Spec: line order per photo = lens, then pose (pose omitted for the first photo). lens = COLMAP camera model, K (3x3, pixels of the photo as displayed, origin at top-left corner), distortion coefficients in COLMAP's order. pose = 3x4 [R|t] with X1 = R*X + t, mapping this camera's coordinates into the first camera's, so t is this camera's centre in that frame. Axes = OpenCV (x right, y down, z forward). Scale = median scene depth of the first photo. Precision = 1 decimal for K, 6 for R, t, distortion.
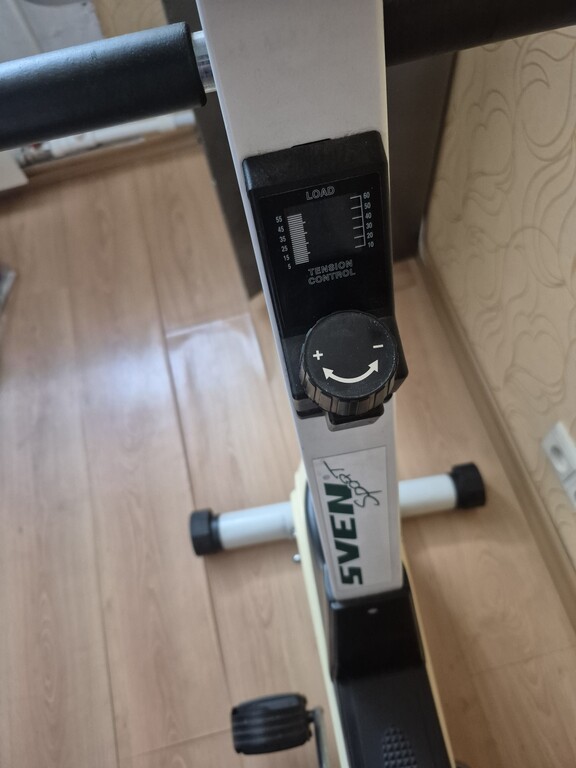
lens RADIAL K [[534.5, 0, 291.7], [0, 534.5, 385.6], [0, 0, 1]] dist [0.082641, -0.141779]
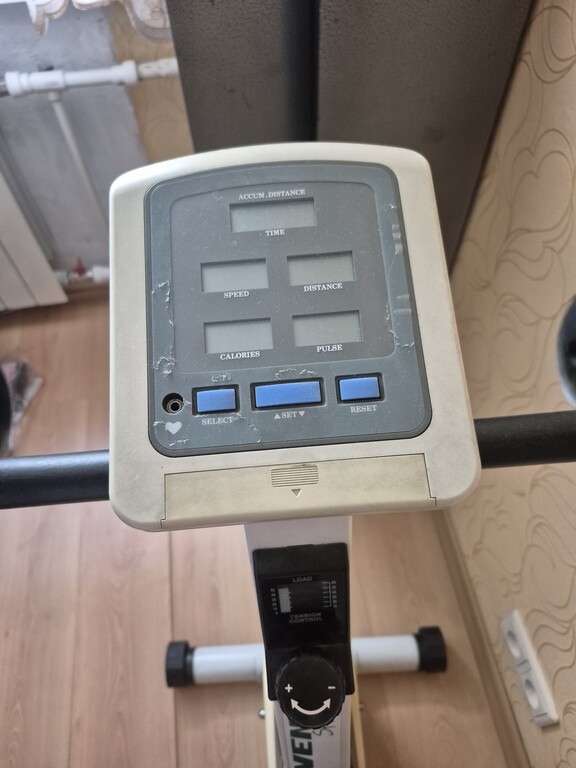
lens RADIAL K [[540.6, 0, 284.5], [0, 540.6, 383.7], [0, 0, 1]] dist [-0.004653, -0.003661]
pose [[0.992708, 0.119832, -0.013066, -0.009060], [-0.120500, 0.983653, -0.133819, -0.150342], [-0.003183, 0.134418, 0.990920, -0.119013]]
